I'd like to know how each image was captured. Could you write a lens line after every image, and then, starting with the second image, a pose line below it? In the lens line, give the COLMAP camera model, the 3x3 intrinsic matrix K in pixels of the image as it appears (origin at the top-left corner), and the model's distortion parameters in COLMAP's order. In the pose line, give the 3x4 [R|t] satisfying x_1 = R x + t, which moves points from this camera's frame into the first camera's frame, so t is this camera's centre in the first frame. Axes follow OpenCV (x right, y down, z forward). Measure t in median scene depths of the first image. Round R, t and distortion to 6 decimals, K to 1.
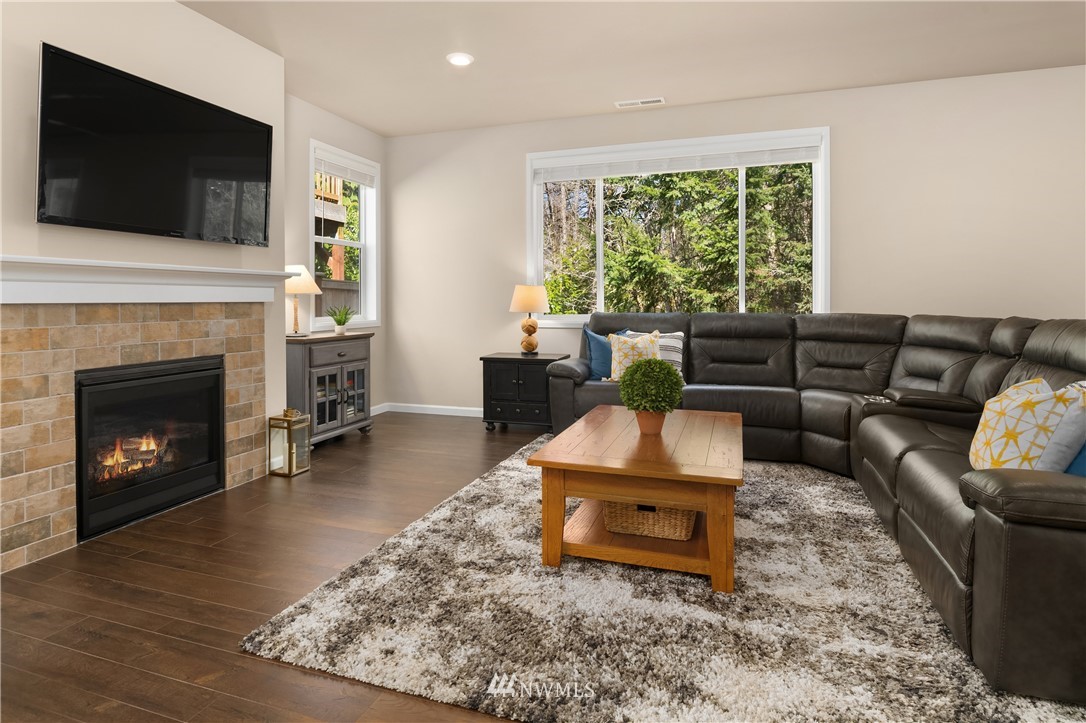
lens RADIAL K [[584.4, 0, 536.7], [0, 584.4, 296.3], [0, 0, 1]] dist [-0.006558, -0.001441]
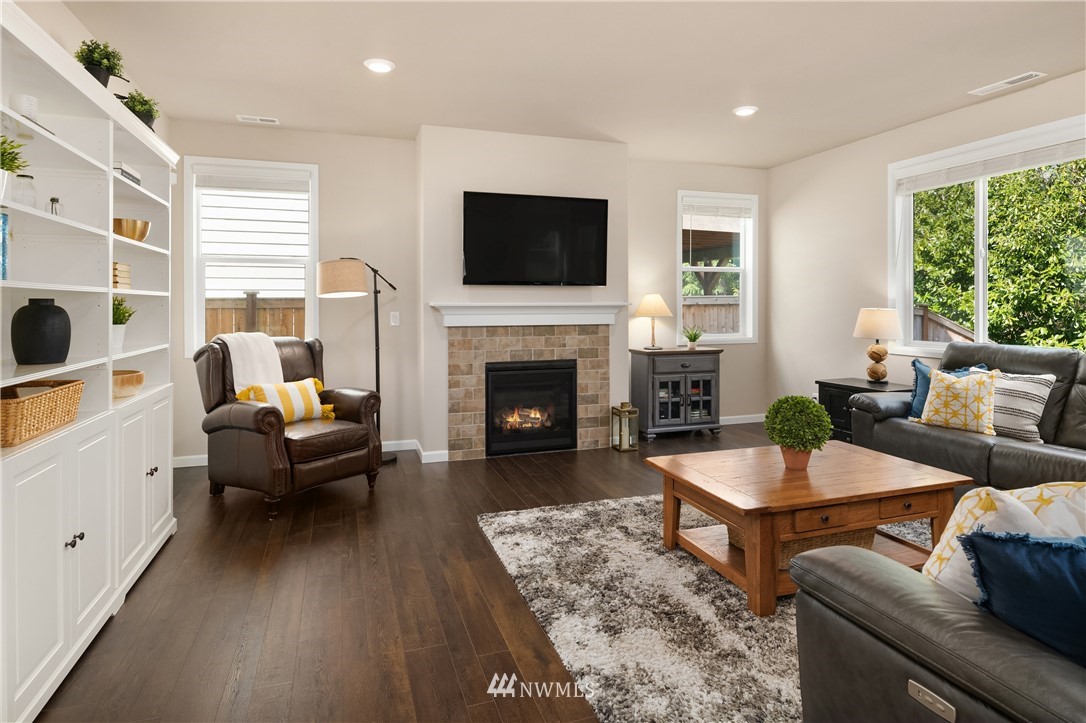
lens RADIAL K [[584.4, 0, 536.7], [0, 584.4, 296.3], [0, 0, 1]] dist [-0.006558, -0.001441]
pose [[0.610495, -0.006745, -0.791991, 0.681293], [0.003755, 0.999977, -0.005622, -0.062038], [0.792011, 0.000458, 0.610507, 0.002001]]
